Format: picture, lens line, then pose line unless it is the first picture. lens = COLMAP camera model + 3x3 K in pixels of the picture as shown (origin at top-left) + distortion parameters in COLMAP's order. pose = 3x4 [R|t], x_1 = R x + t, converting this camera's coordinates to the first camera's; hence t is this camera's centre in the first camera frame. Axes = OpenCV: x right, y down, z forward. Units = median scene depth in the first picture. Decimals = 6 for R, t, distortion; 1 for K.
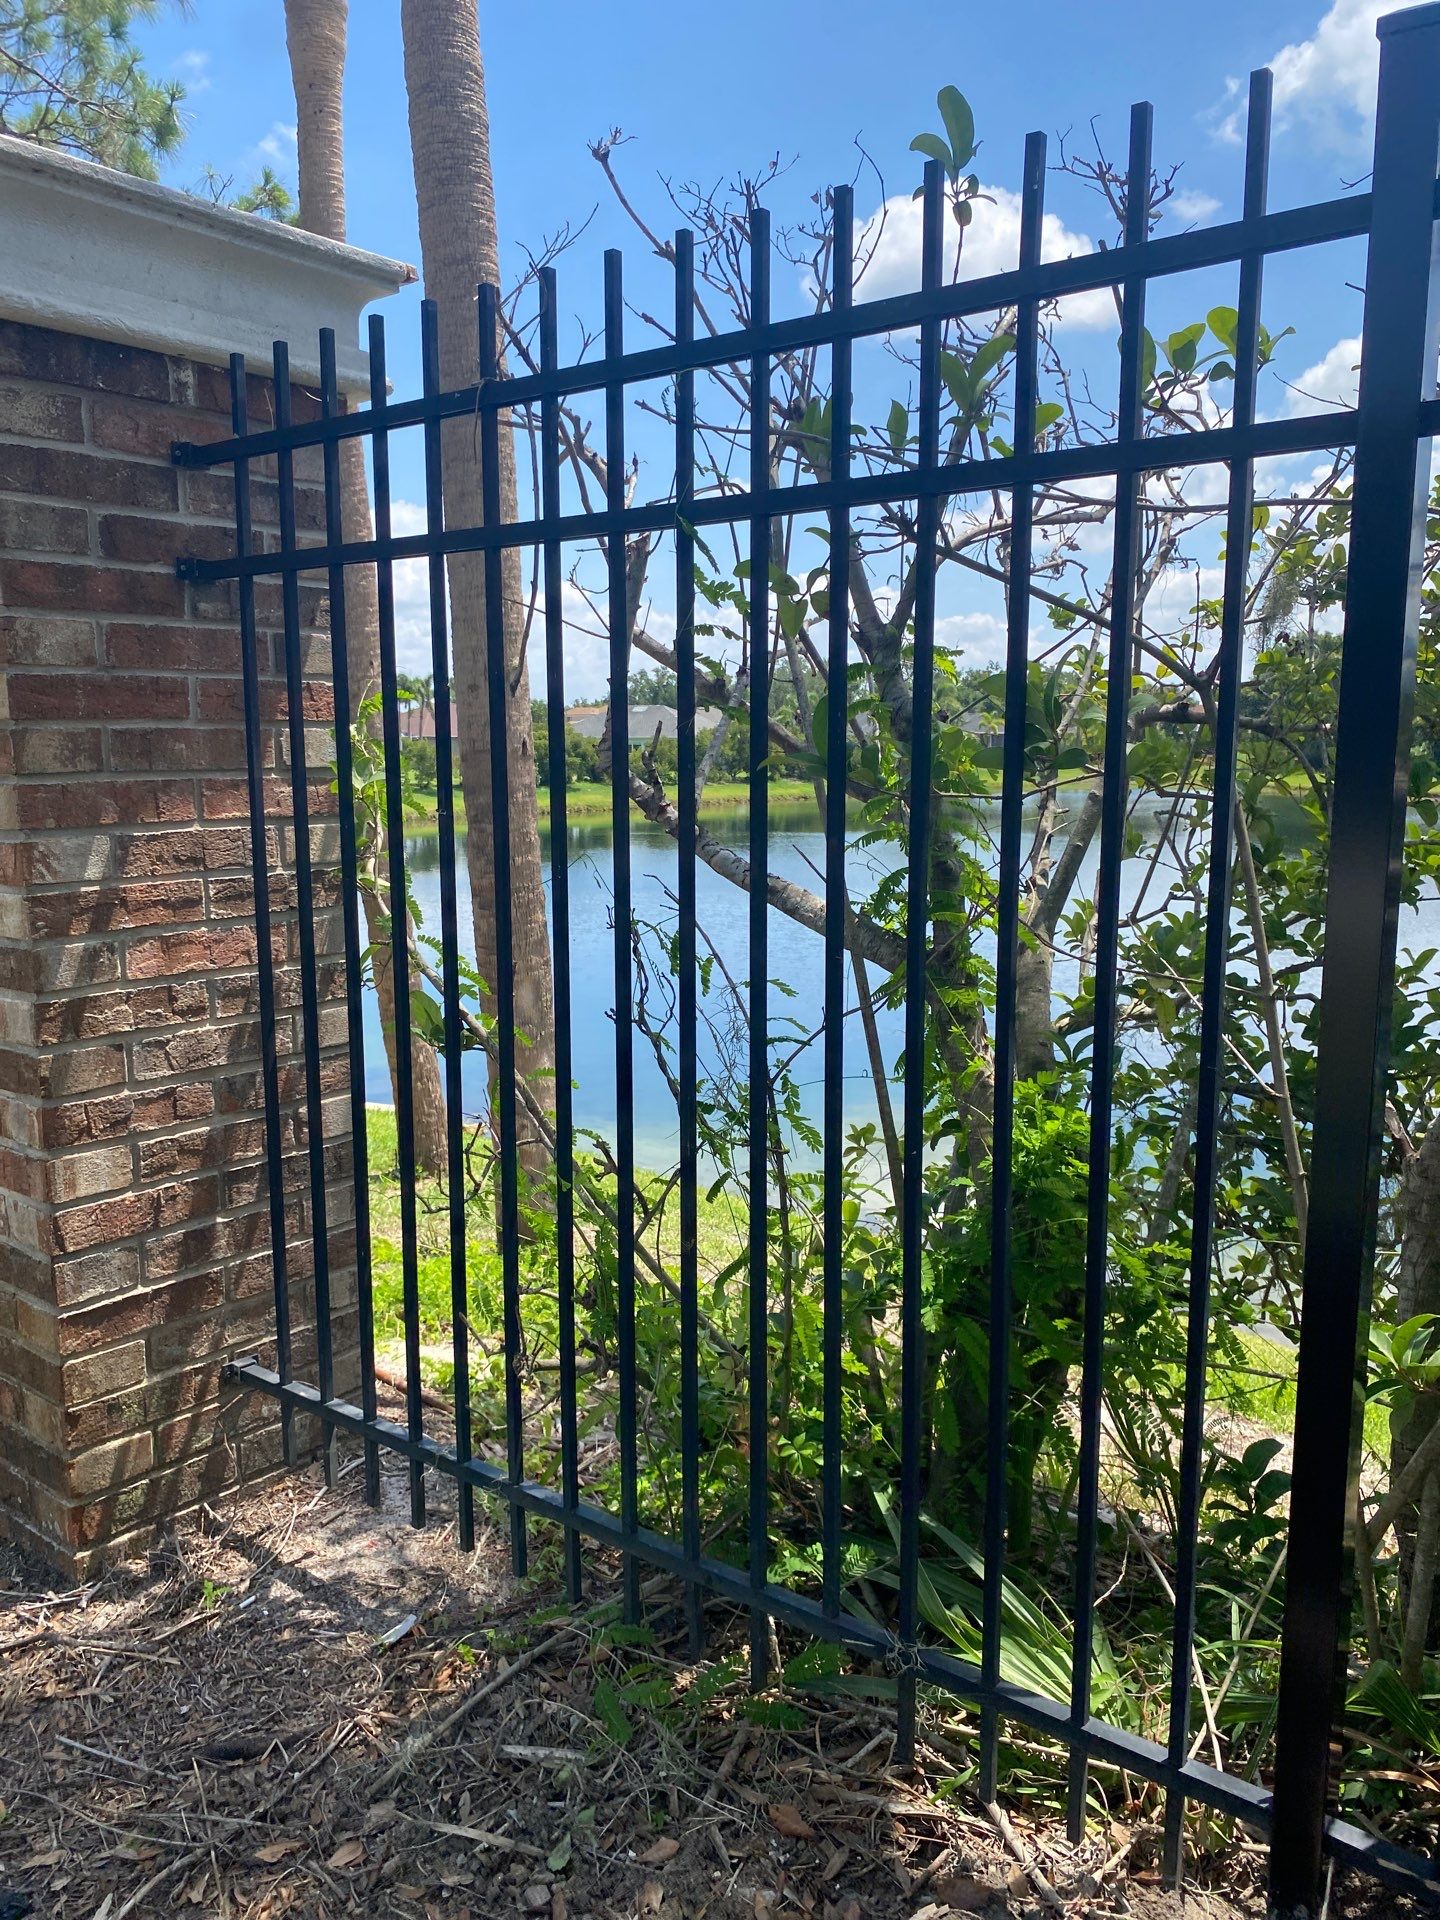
lens RADIAL K [[1505.4, 0, 722.5], [0, 1505.4, 924.8], [0, 0, 1]] dist [0.009908, 0.006942]
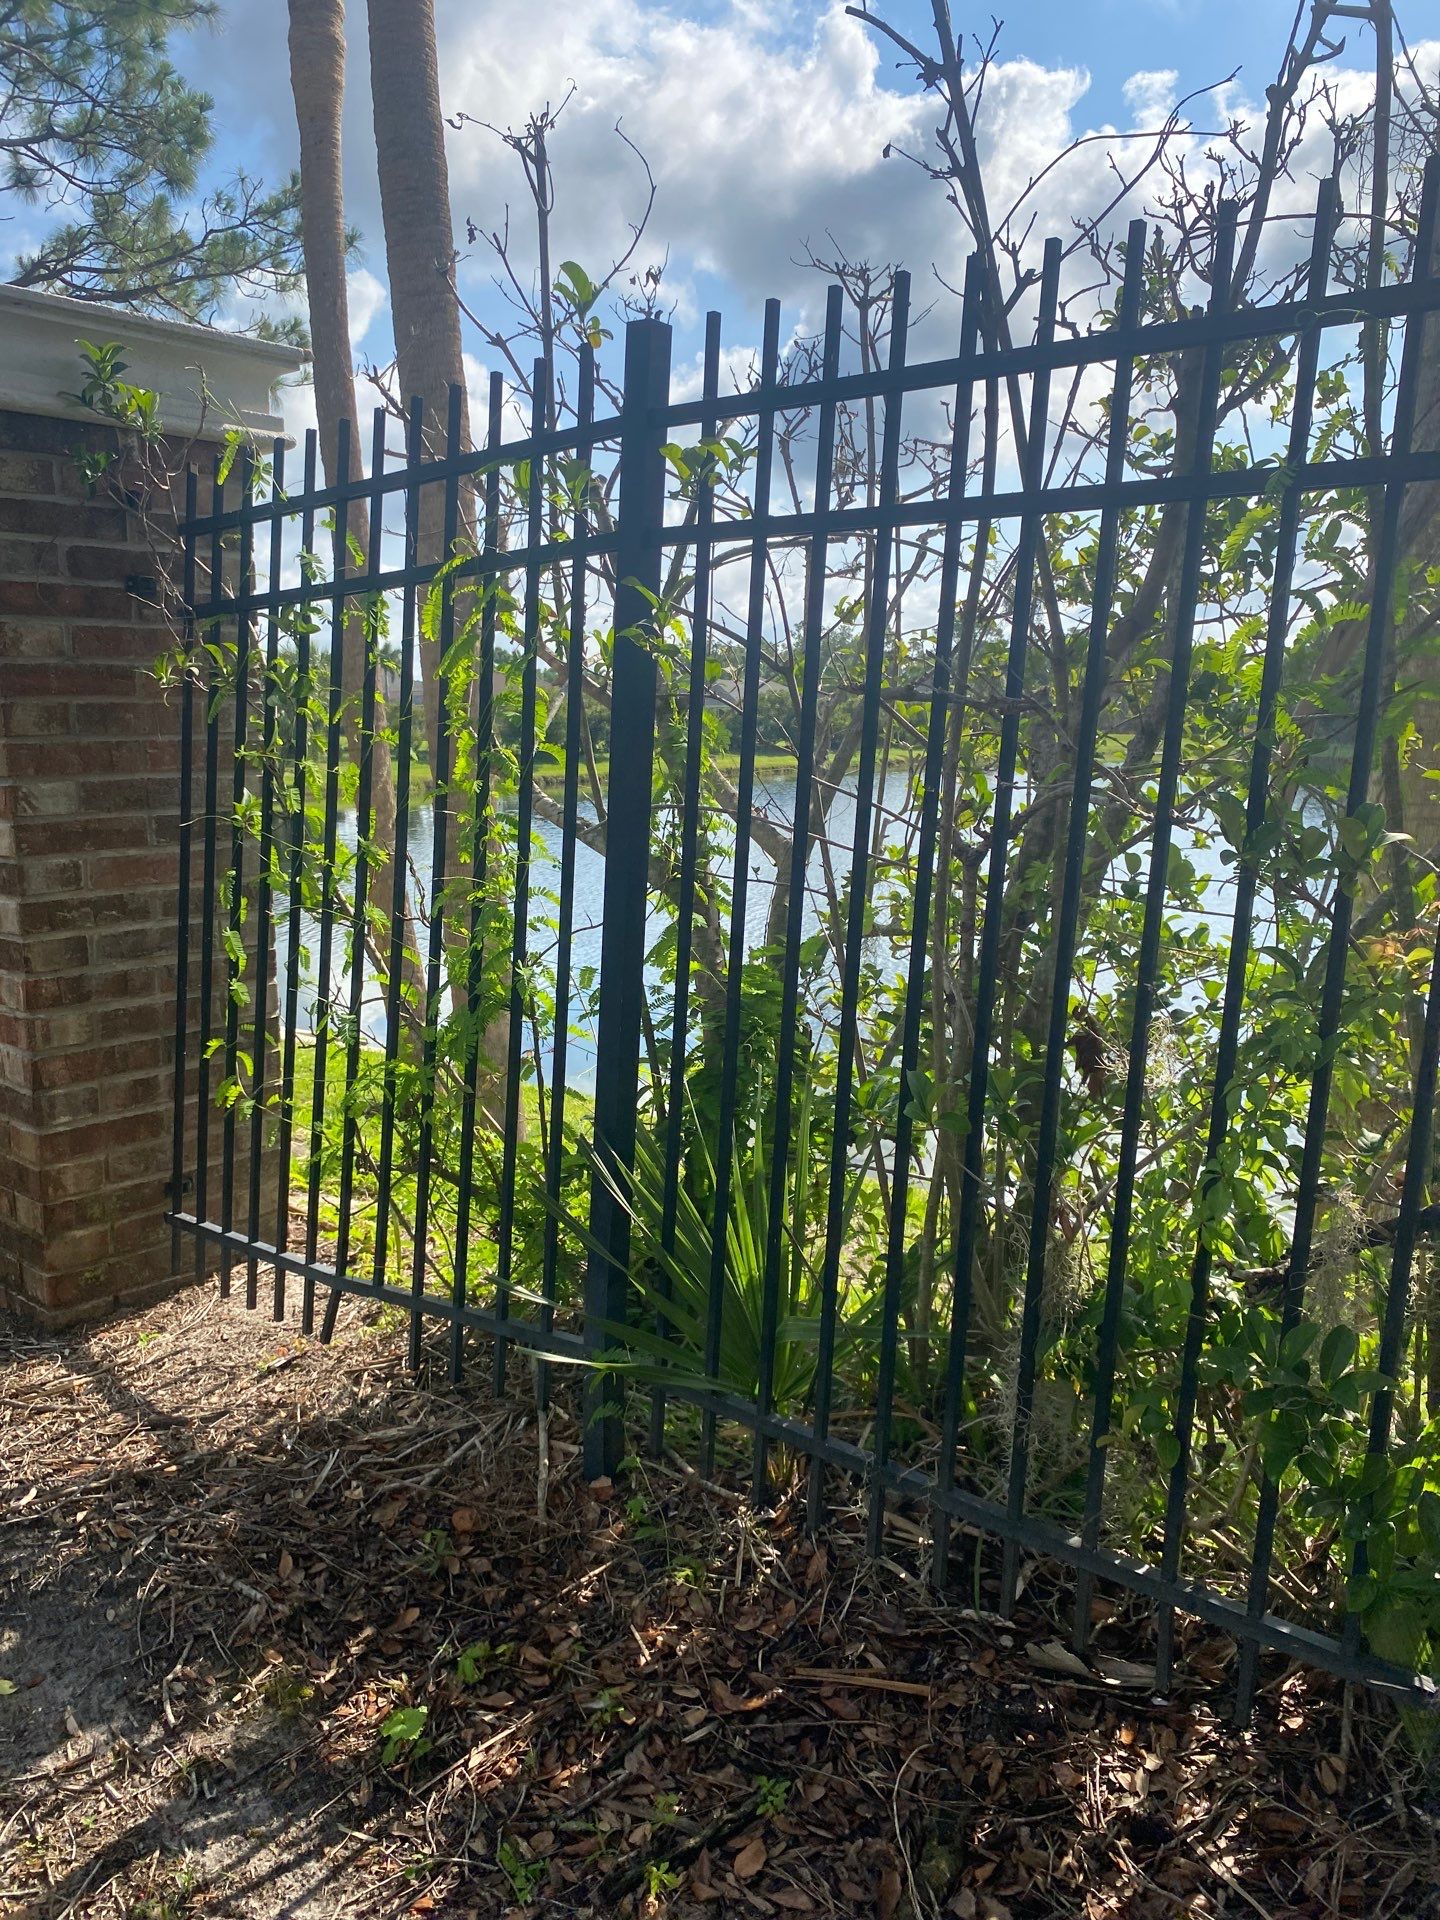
lens RADIAL K [[1505.4, 0, 722.5], [0, 1505.4, 924.8], [0, 0, 1]] dist [0.009908, 0.006942]
pose [[0.999340, 0.014269, -0.033420, 0.225862], [-0.013554, 0.999676, 0.021534, 0.032601], [0.033717, -0.021067, 0.999209, -0.344870]]
